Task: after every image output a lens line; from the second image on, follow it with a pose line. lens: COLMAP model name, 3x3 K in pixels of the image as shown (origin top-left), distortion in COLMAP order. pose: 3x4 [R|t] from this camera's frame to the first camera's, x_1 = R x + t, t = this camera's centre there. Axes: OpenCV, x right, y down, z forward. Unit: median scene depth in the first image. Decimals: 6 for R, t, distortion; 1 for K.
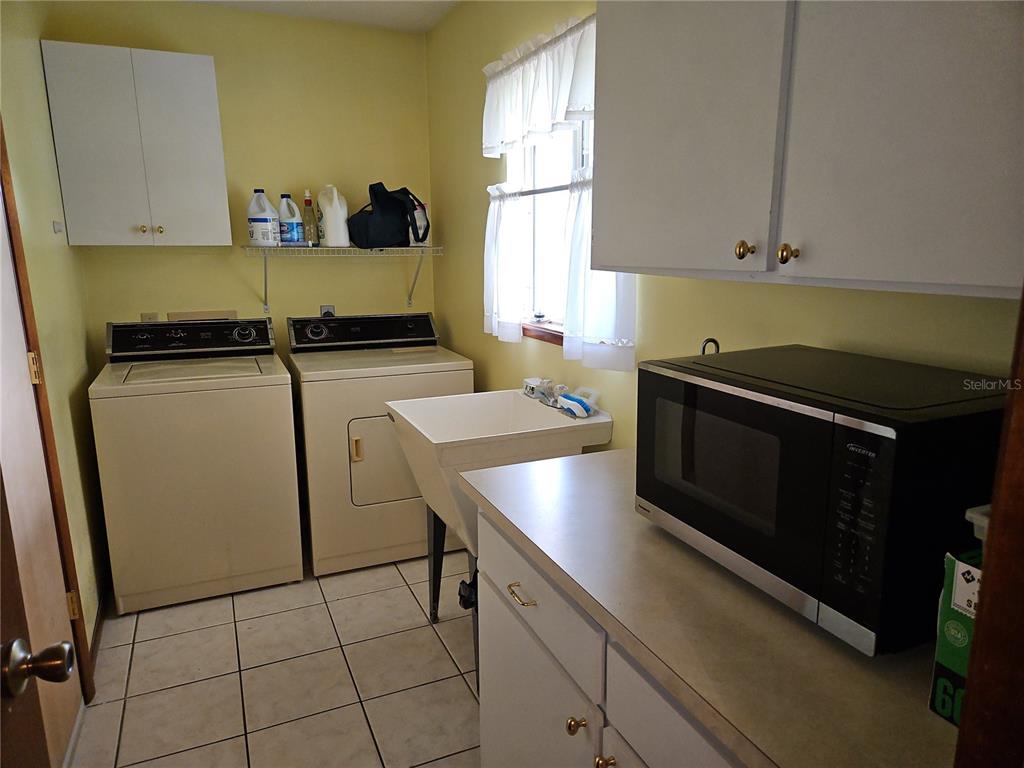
lens RADIAL K [[682.9, 0, 514.7], [0, 682.9, 380.2], [0, 0, 1]] dist [0.065945, -0.046270]
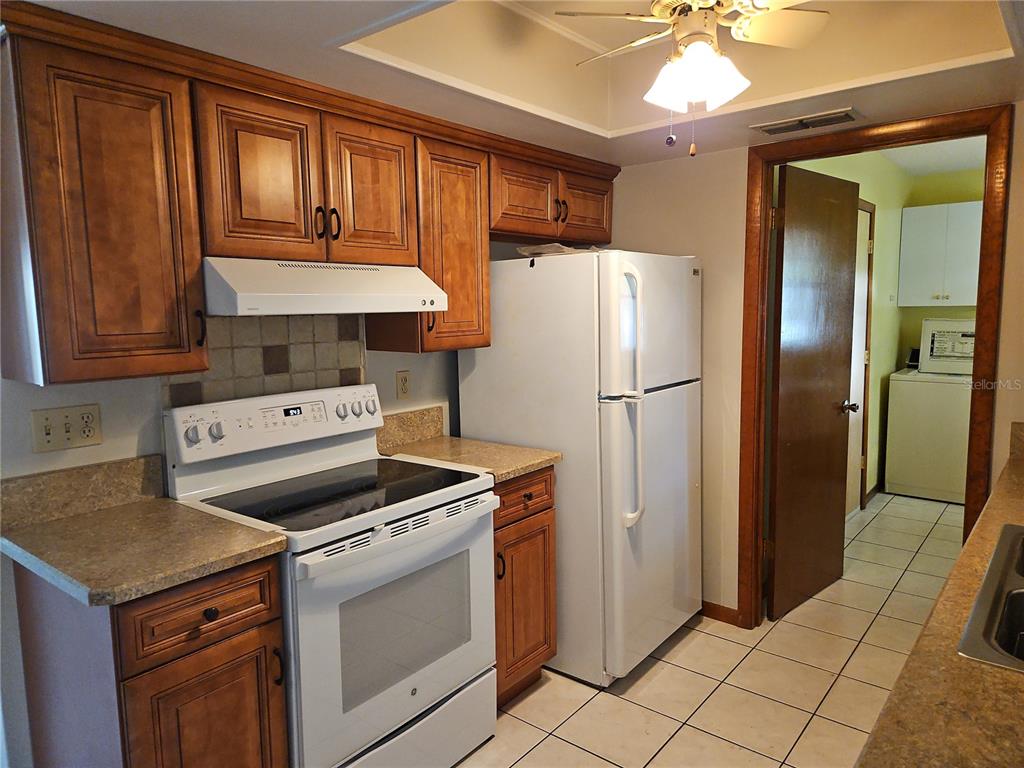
lens RADIAL K [[682.9, 0, 514.7], [0, 682.9, 387.7], [0, 0, 1]] dist [0.065945, -0.046270]
pose [[0.452521, 0.109546, -0.885000, 0.580676], [-0.168633, 0.985032, 0.035703, 0.133286], [0.875664, 0.133083, 0.464221, -0.759176]]
